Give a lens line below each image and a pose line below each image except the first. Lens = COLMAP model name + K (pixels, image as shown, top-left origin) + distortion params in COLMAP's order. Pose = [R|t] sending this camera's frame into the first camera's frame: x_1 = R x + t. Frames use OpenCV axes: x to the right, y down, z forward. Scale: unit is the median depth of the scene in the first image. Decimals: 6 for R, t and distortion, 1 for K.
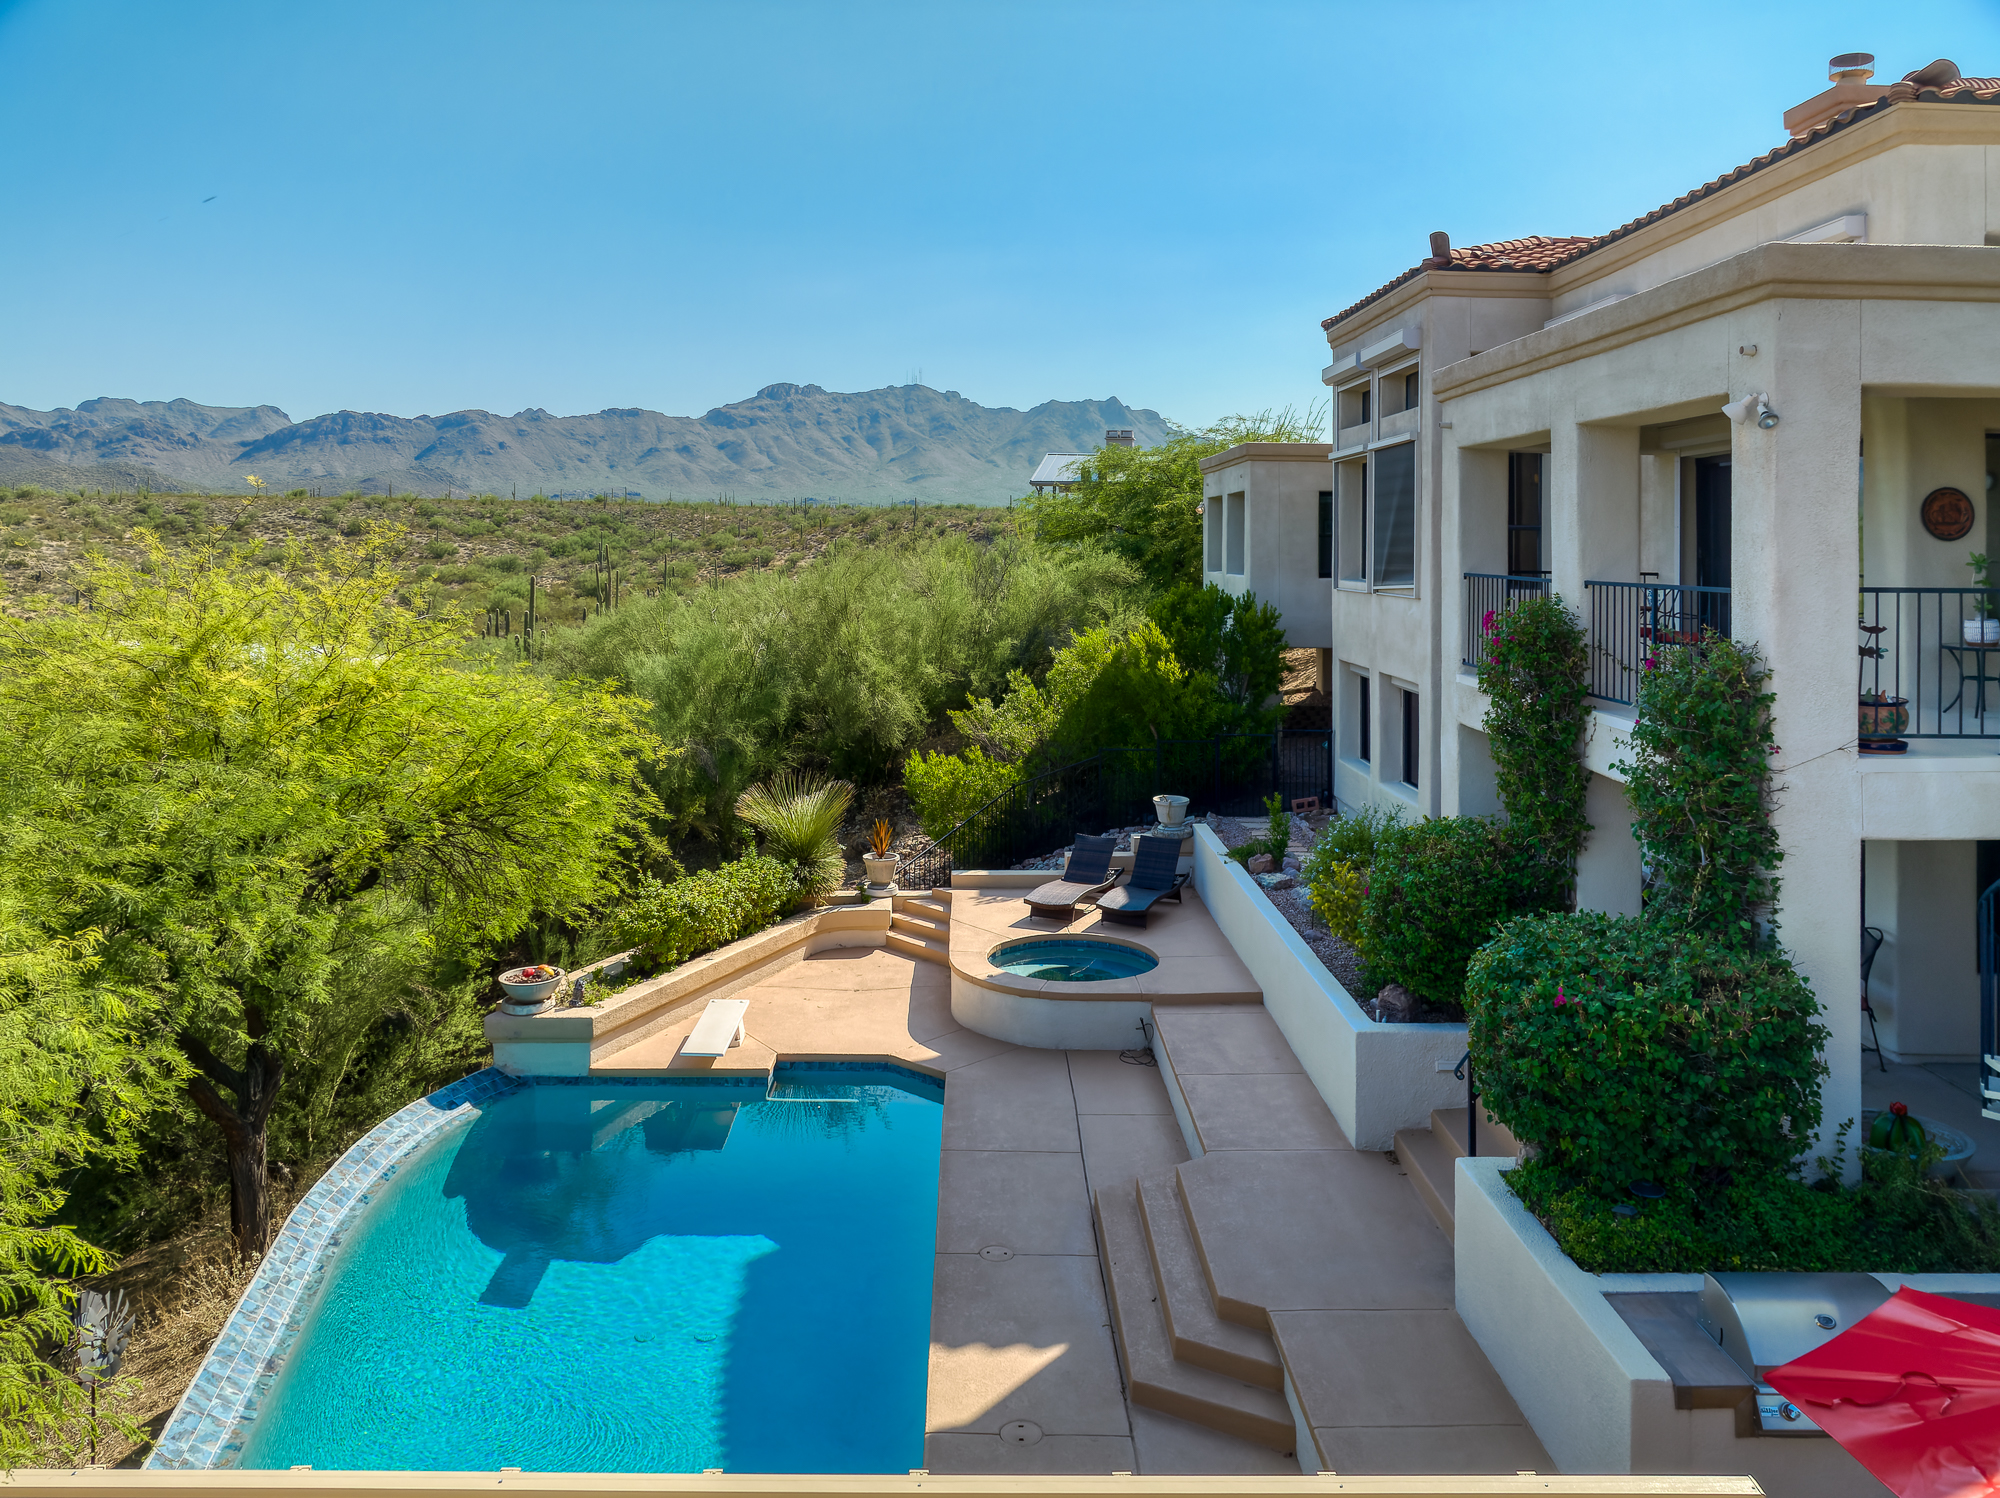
lens RADIAL K [[1484.0, 0, 1003.5], [0, 1484.0, 512.6], [0, 0, 1]] dist [-0.004884, -0.002392]
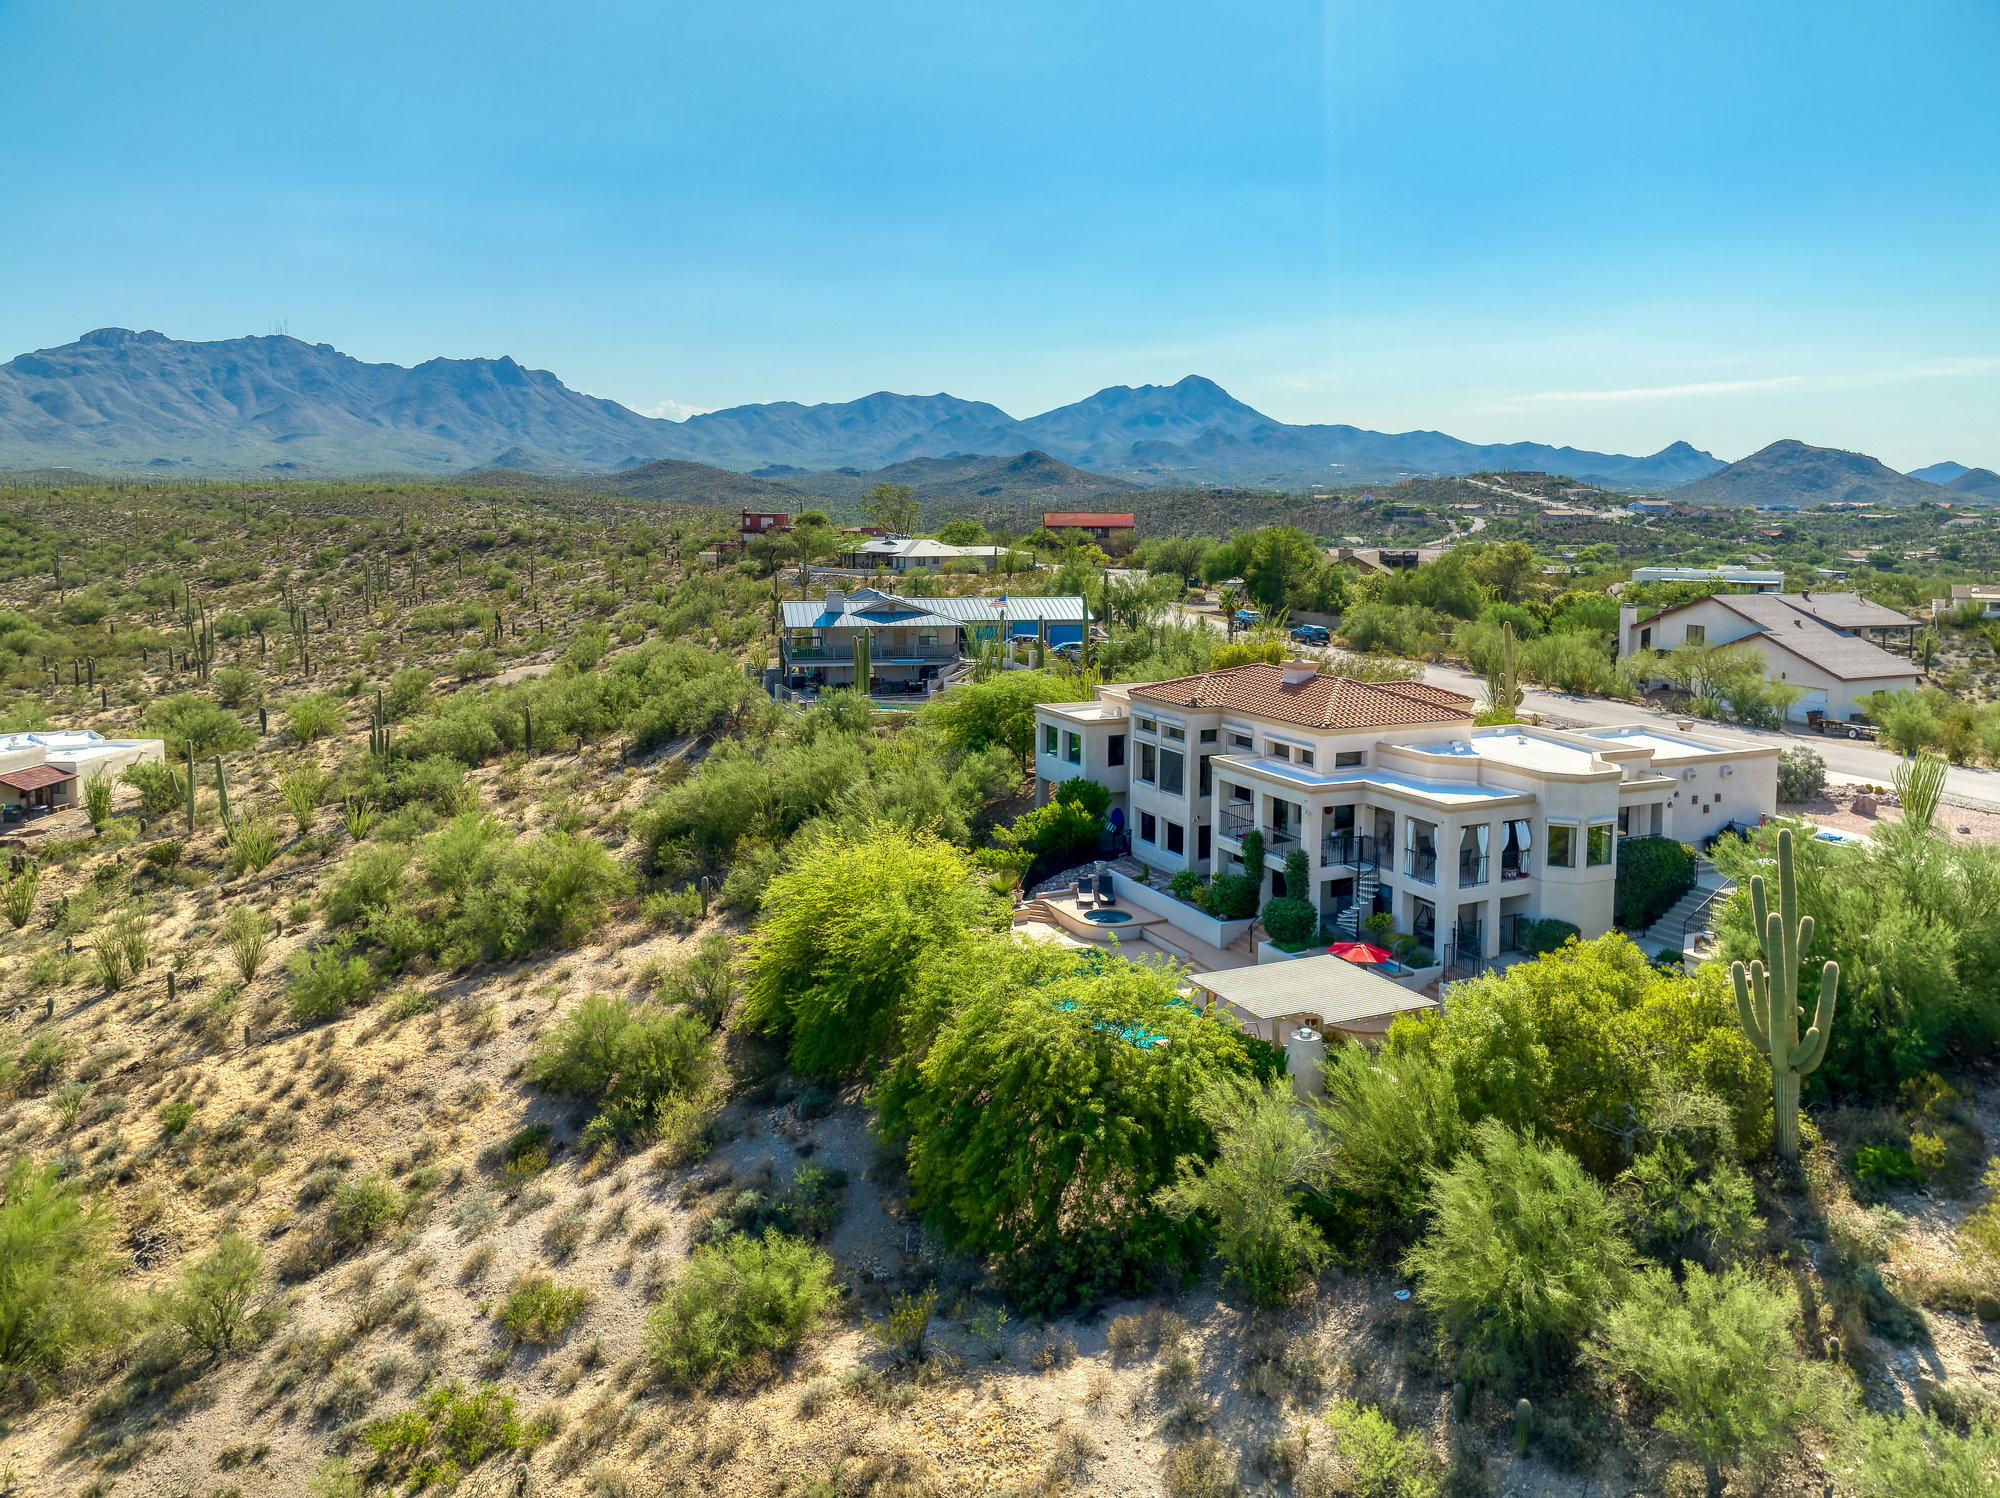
lens RADIAL K [[1405.0, 0, 996.2], [0, 1405.0, 625.7], [0, 0, 1]] dist [0.008182, 0.001226]
pose [[0.918154, -0.043800, 0.393796, -1.346109], [0.000619, 0.994029, 0.109119, -0.682361], [-0.396224, -0.099944, 0.912698, -1.704484]]
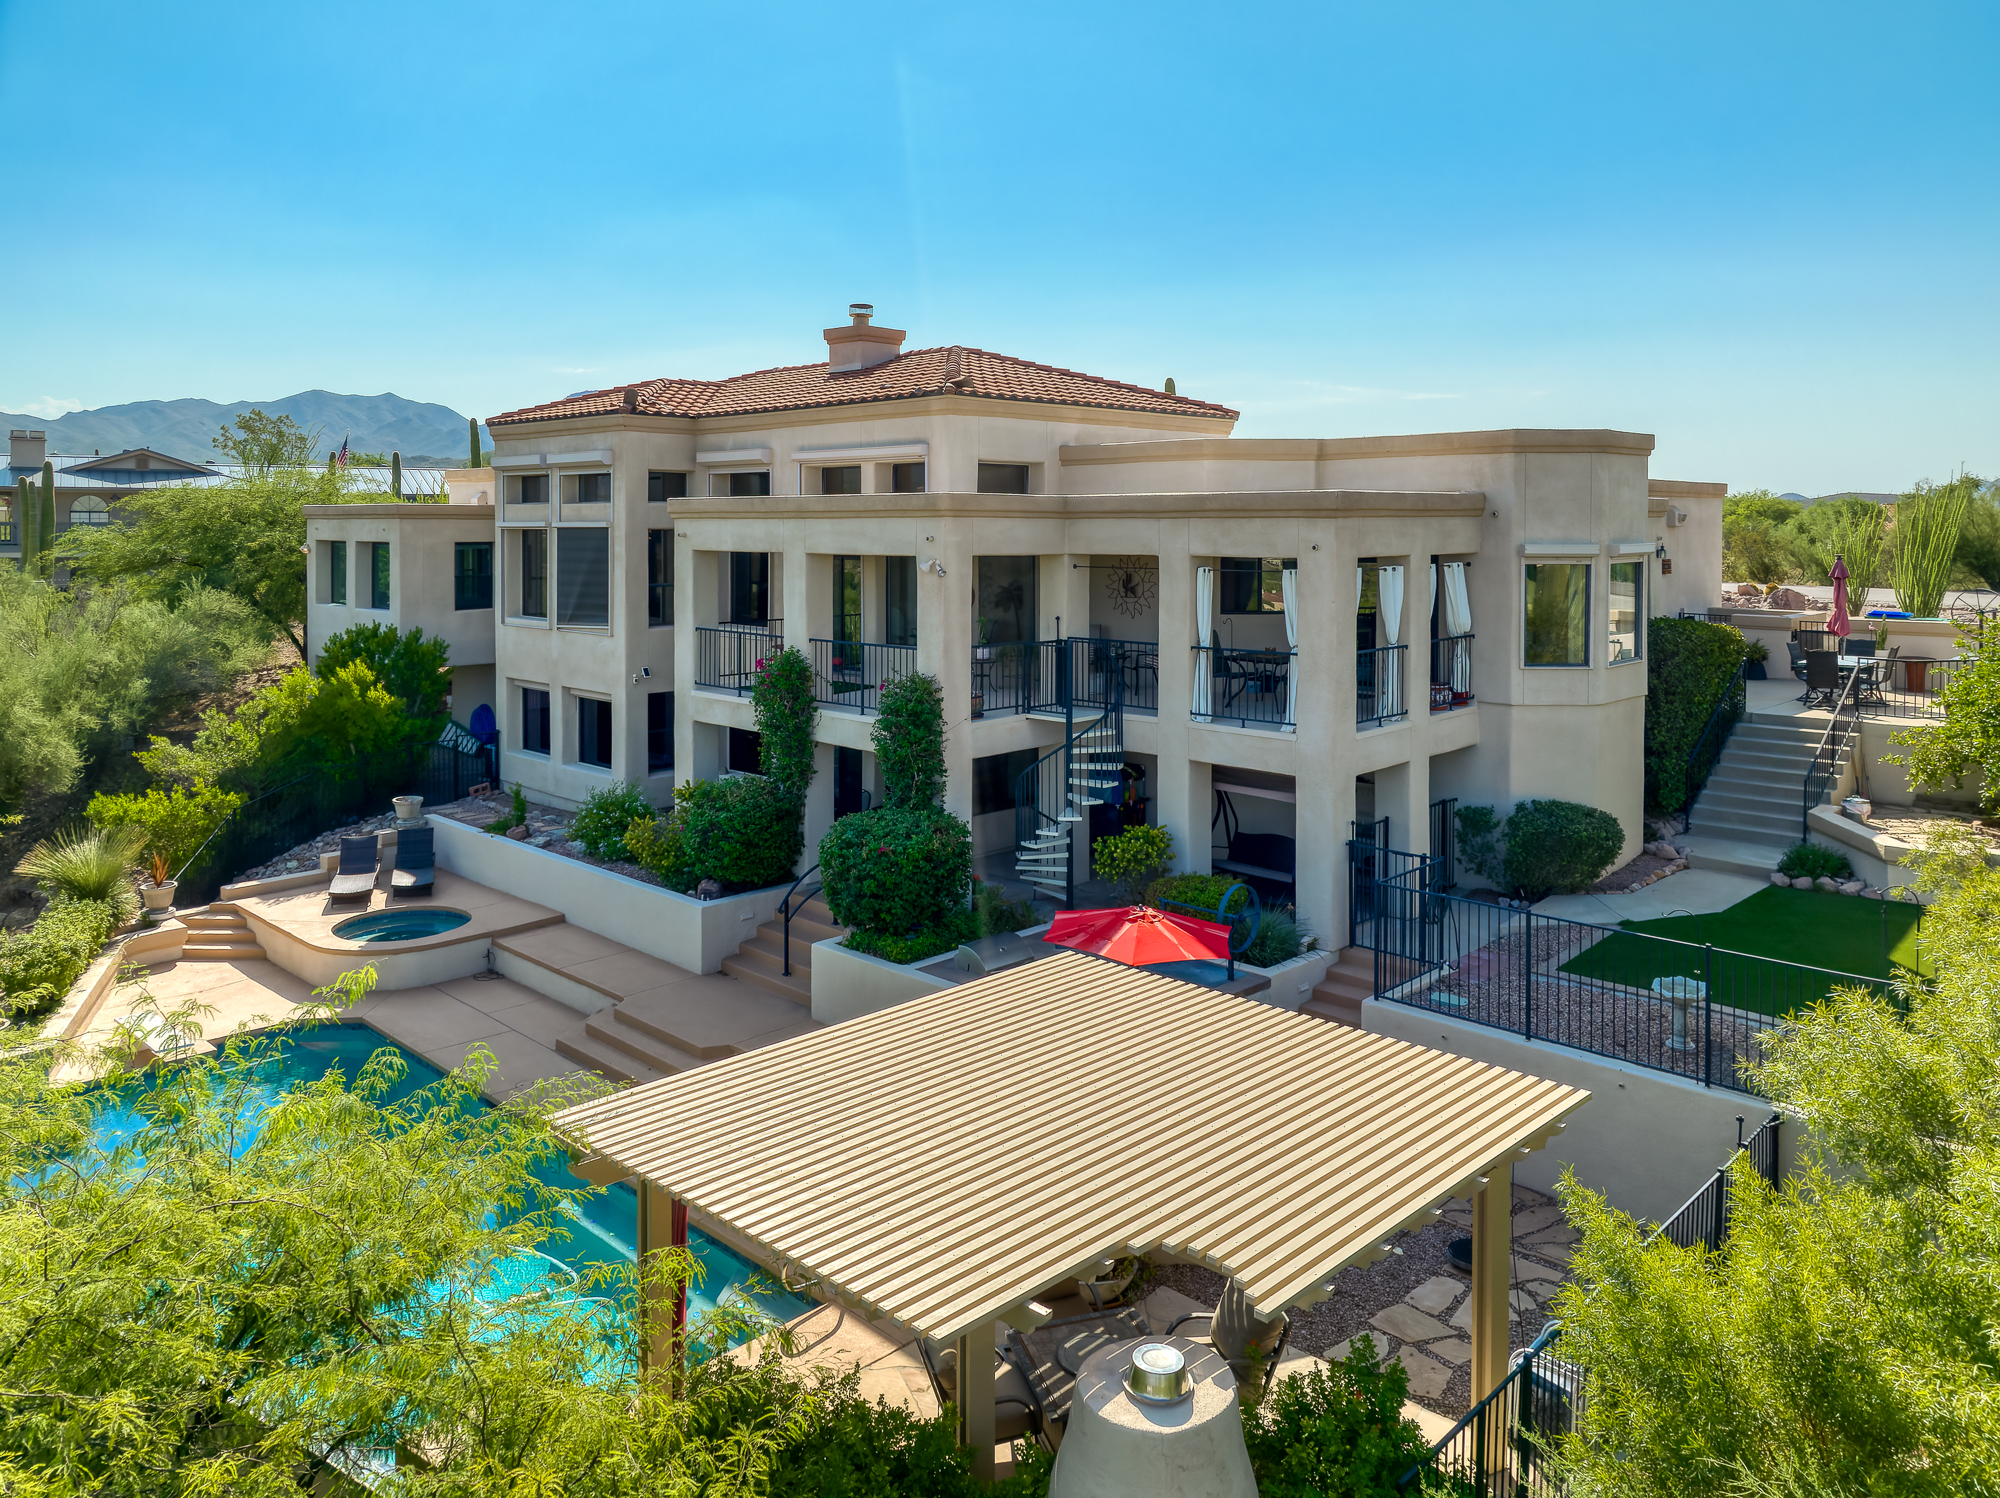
lens RADIAL K [[1413.3, 0, 1004.8], [0, 1413.3, 538.1], [0, 0, 1]] dist [0.001017, 0.001643]
pose [[0.711784, -0.019944, 0.702115, -0.413932], [-0.007207, 0.999337, 0.035692, -0.089164], [-0.702361, -0.030465, 0.711169, -0.255998]]
